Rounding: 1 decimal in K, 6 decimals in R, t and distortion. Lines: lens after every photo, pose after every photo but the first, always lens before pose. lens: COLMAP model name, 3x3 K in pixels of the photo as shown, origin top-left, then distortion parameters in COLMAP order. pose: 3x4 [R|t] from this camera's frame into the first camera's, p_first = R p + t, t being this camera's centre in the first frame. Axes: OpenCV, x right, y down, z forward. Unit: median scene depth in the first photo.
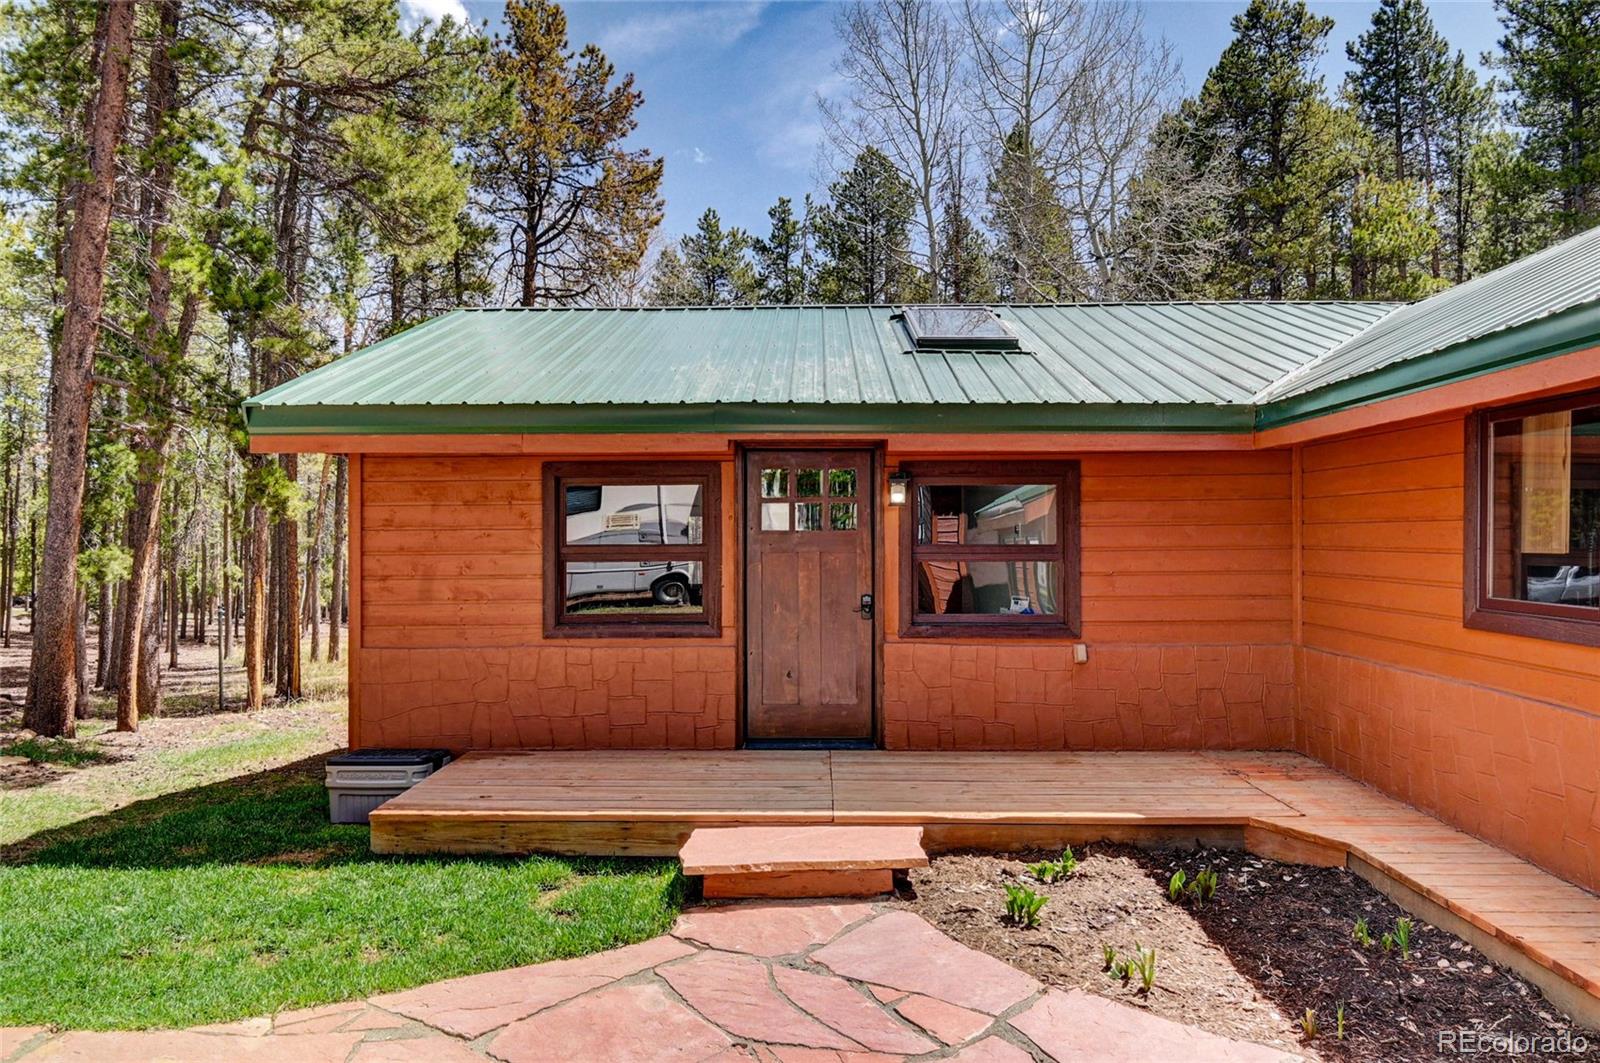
lens RADIAL K [[972.5, 0, 808.3], [0, 972.5, 542.7], [0, 0, 1]] dist [0.022315, -0.028659]
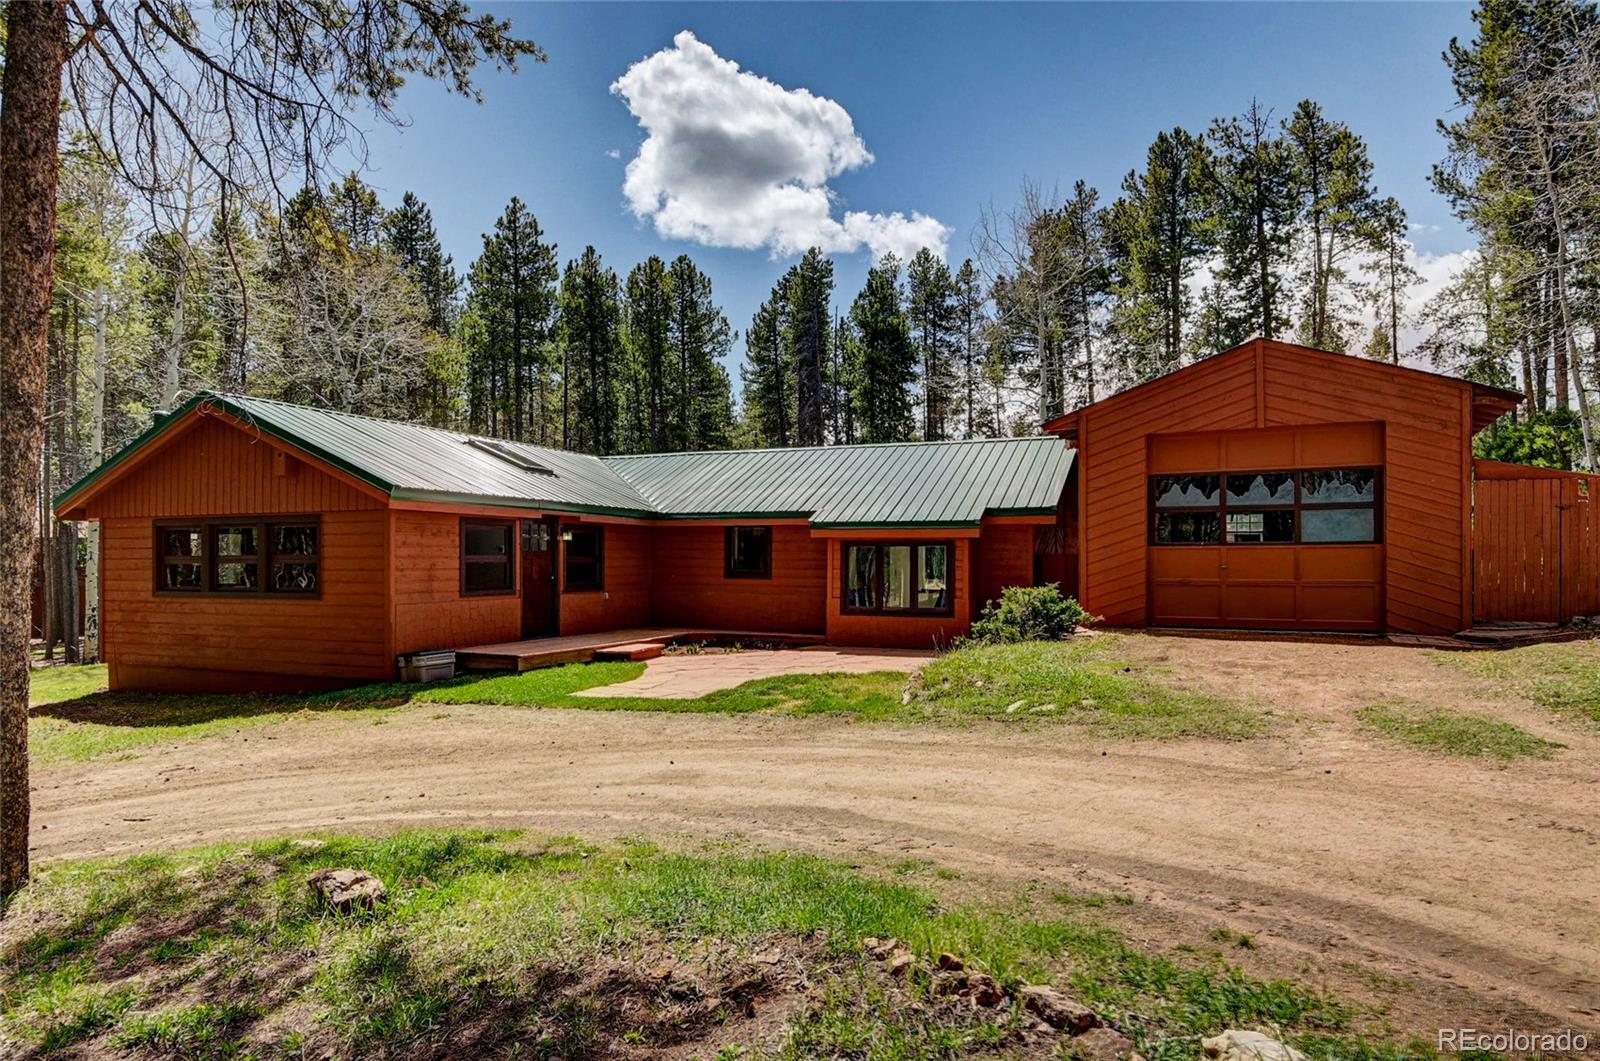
lens RADIAL K [[954.6, 0, 819.3], [0, 954.6, 561.0], [0, 0, 1]] dist [0.013431, -0.029576]
pose [[0.367432, 0.001553, 0.930049, -1.599151], [-0.004717, 0.999989, 0.000193, 0.009547], [-0.930039, -0.004458, 0.367435, -0.439183]]
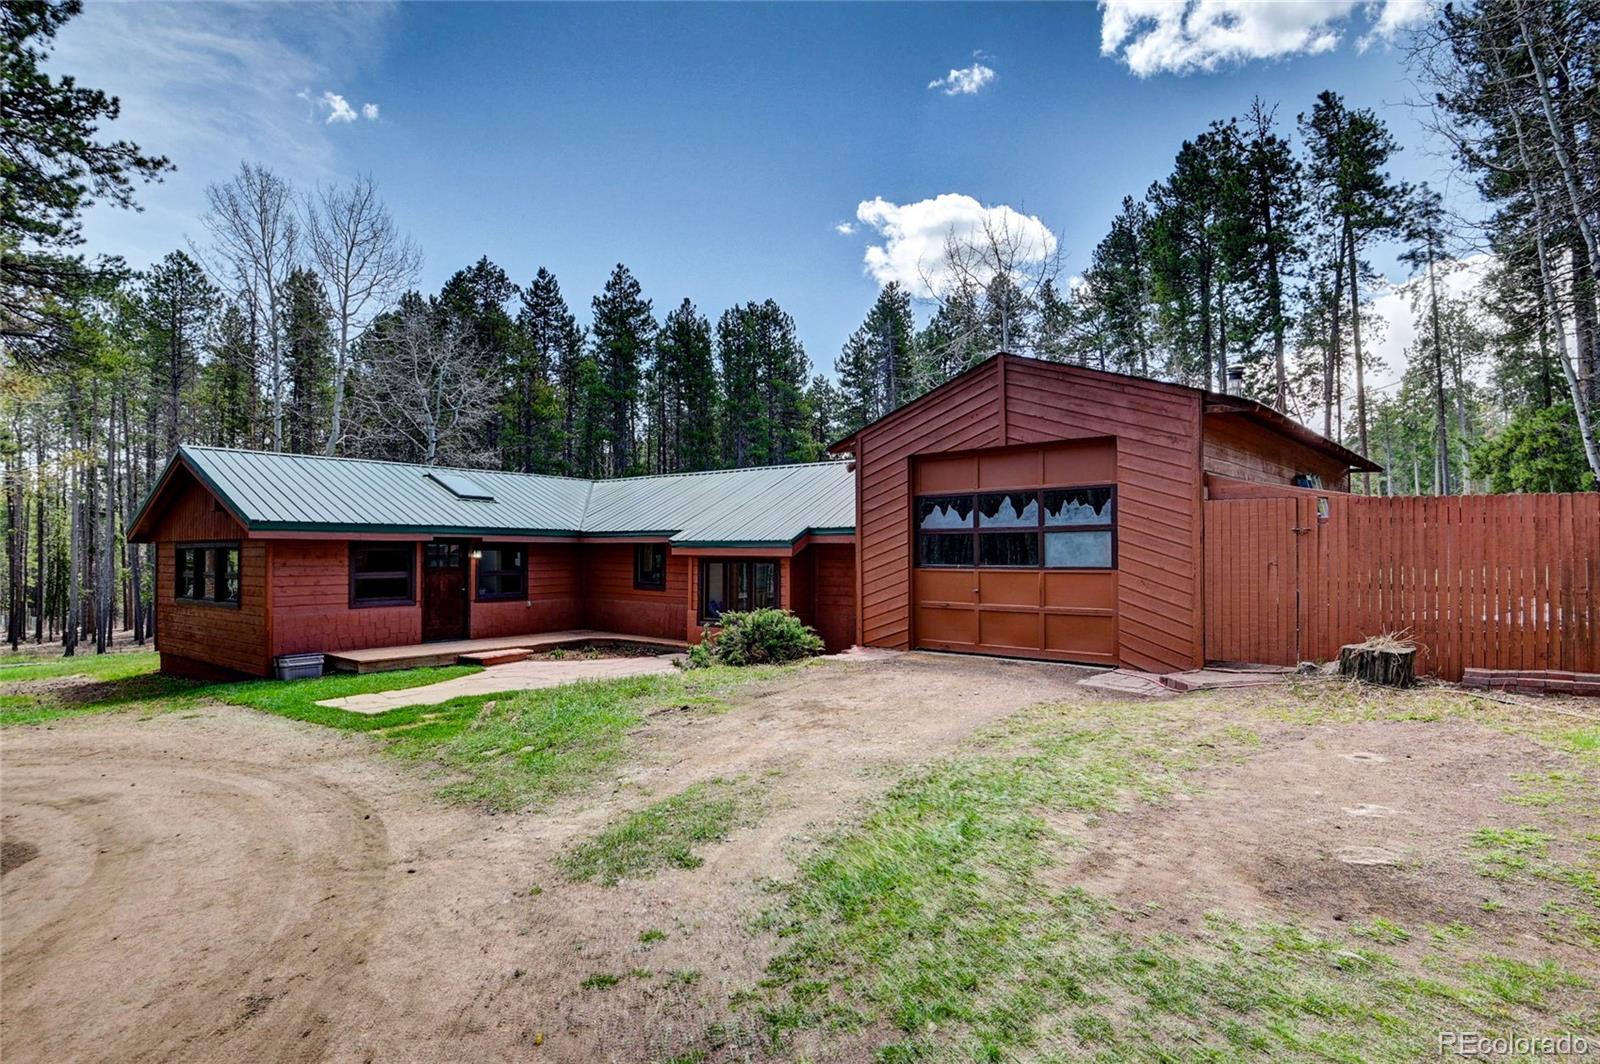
lens RADIAL K [[821.2, 0, 808.1], [0, 821.2, 543.9], [0, 0, 1]] dist [0.001137, -0.020348]
pose [[0.597396, 0.010889, 0.801872, -1.064390], [-0.004138, 0.999936, -0.010496, -0.047142], [-0.801936, 0.002952, 0.597403, -1.072866]]
